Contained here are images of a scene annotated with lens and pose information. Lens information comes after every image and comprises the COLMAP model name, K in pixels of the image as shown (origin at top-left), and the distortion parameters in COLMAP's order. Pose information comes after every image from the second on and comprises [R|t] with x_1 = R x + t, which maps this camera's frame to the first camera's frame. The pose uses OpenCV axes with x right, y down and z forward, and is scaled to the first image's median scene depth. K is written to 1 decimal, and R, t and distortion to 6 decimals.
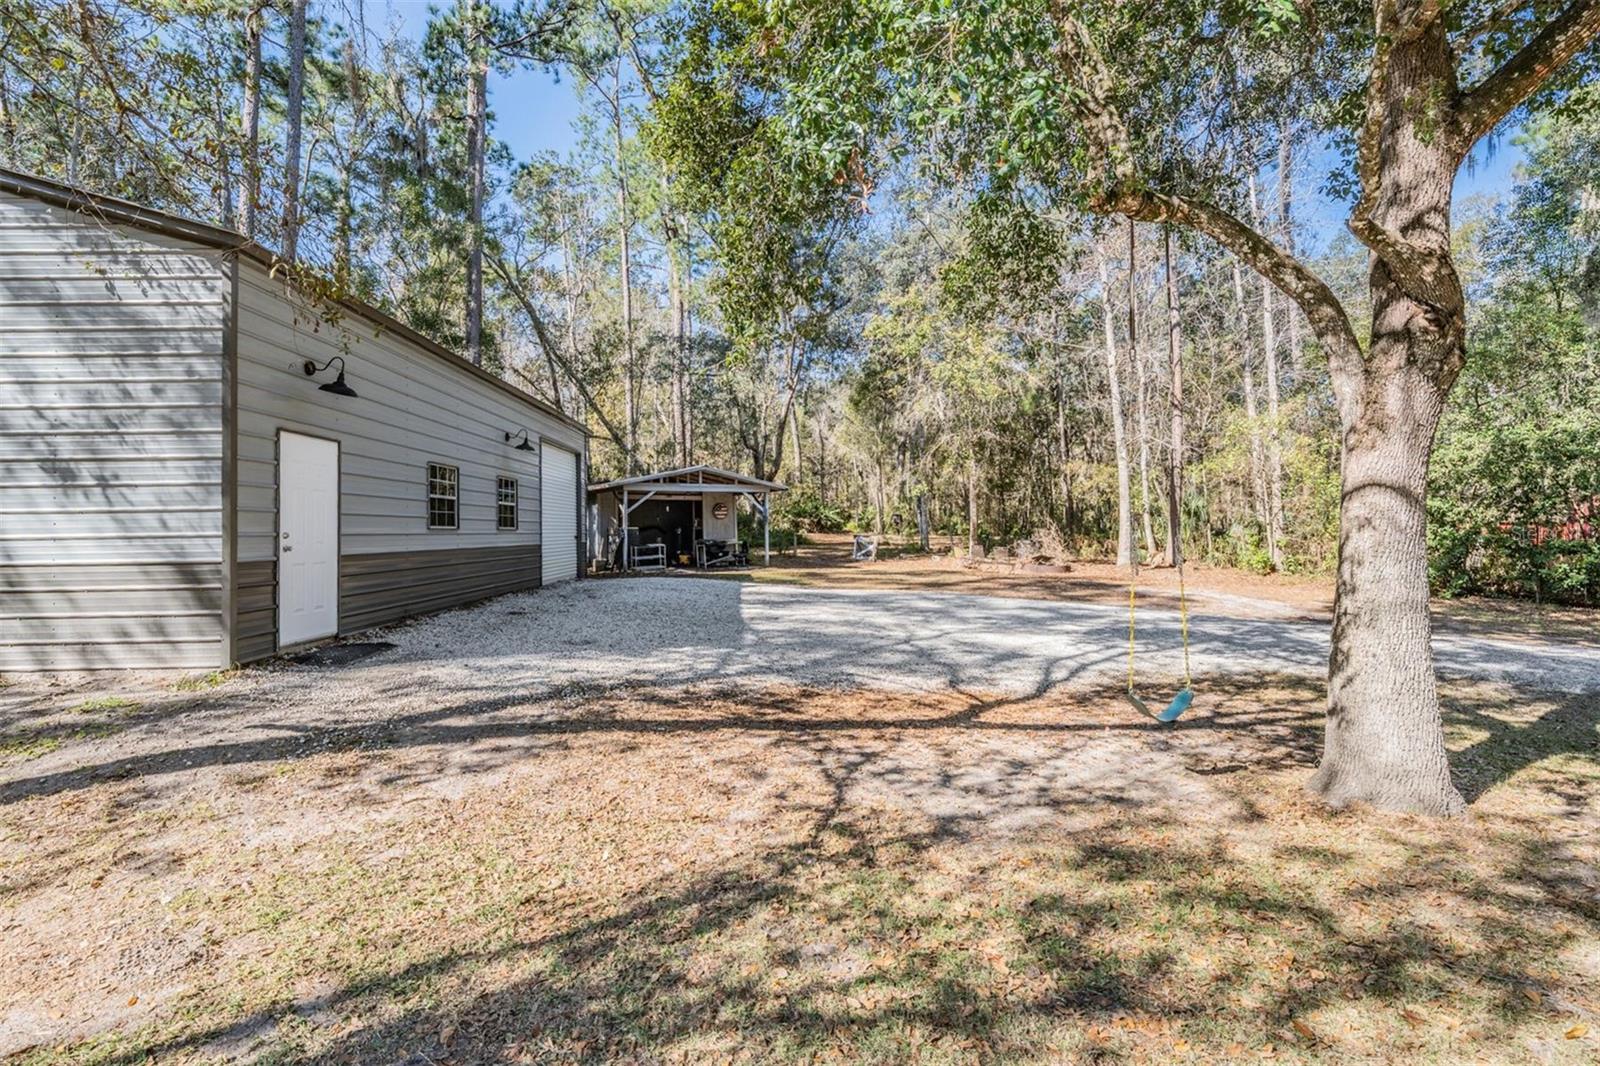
lens RADIAL K [[737.7, 0, 800.7], [0, 737.7, 510.4], [0, 0, 1]] dist [-0.000615, -0.000062]
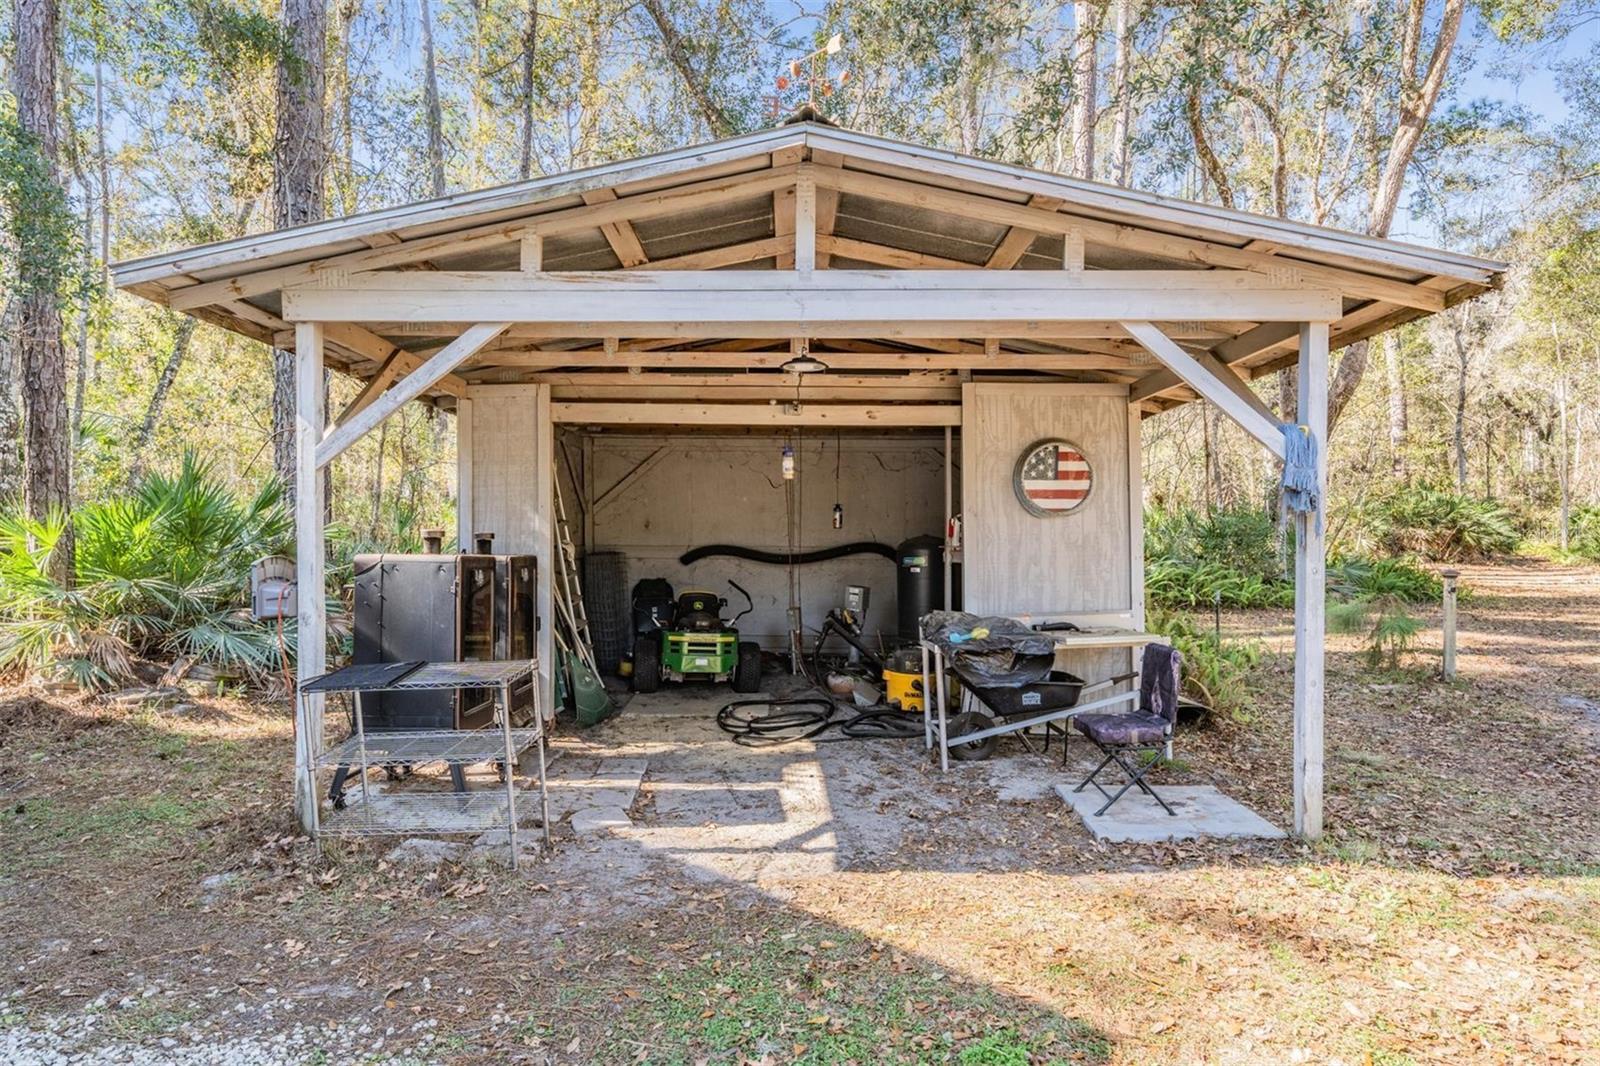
lens RADIAL K [[933.0, 0, 797.7], [0, 933.0, 554.5], [0, 0, 1]] dist [-0.000176, -0.000023]
pose [[0.850872, 0.003583, -0.525360, -0.041165], [0.011865, 0.999591, 0.026034, 0.018695], [0.525238, -0.028385, 0.850482, 0.902452]]
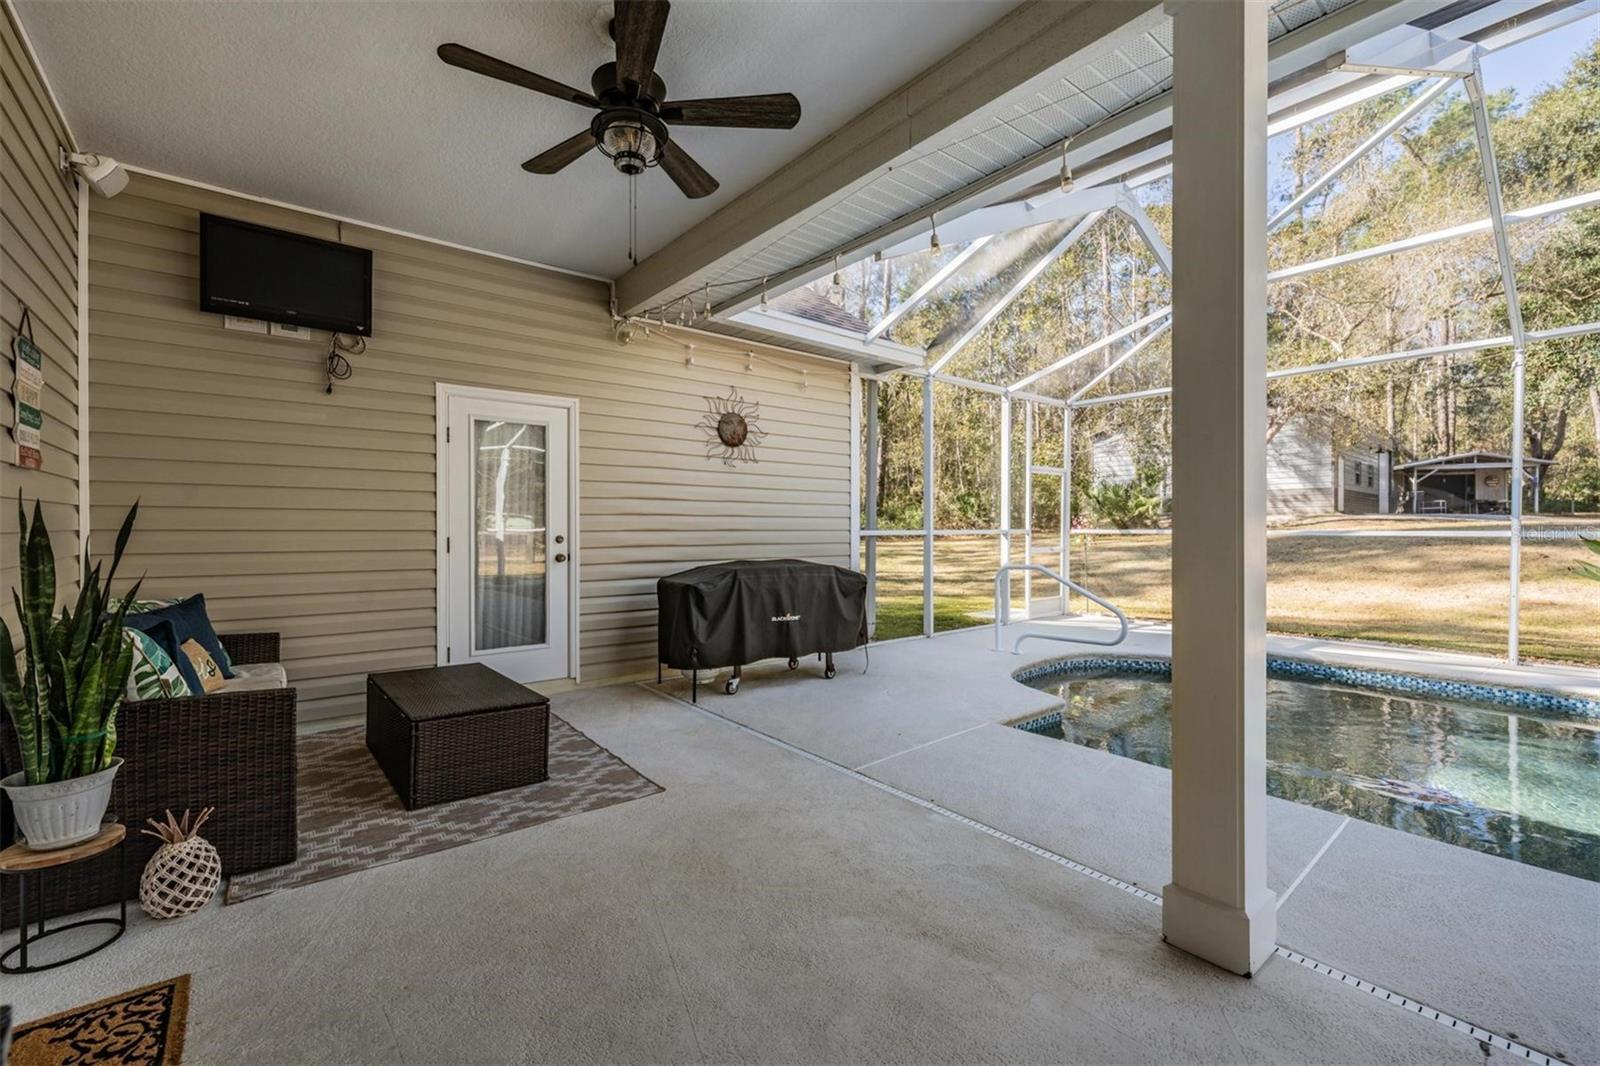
lens RADIAL K [[665.5, 0, 800.0], [0, 665.5, 533.0], [0, 0, 1]] dist [0.002006, 0.000395]
pose [[0.618491, 0.016781, -0.785613, 0.106856], [0.018750, 0.999172, 0.036104, 0.038455], [0.785568, -0.037060, 0.617664, -1.142172]]
